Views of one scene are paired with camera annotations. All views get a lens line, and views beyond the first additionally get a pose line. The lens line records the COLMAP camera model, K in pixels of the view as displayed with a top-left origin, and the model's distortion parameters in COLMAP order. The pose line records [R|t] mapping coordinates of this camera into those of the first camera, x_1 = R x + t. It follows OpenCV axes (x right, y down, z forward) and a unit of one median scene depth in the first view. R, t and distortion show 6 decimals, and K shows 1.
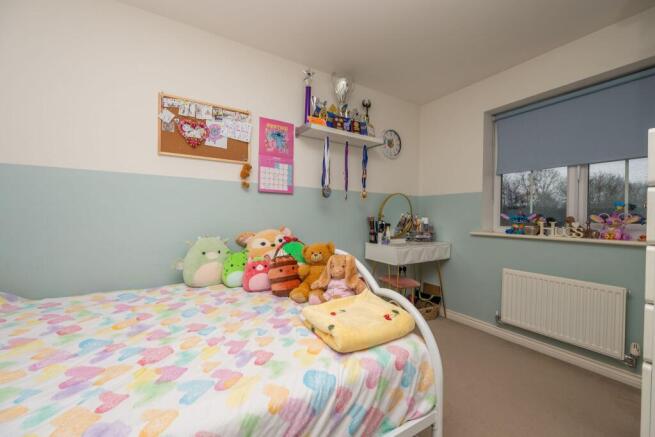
lens RADIAL K [[259.5, 0, 326.2], [0, 259.5, 218.5], [0, 0, 1]] dist [-0.003458, -0.000107]
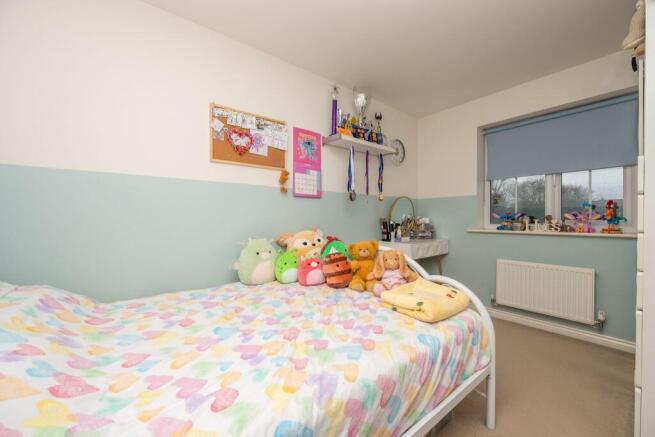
lens RADIAL K [[259.5, 0, 328.2], [0, 259.5, 220.9], [0, 0, 1]] dist [-0.003458, -0.000107]
pose [[0.991394, -0.016519, 0.129867, -0.300331], [0.016332, 0.999863, 0.002504, 0.000332], [-0.129890, -0.000362, 0.991528, -0.105987]]
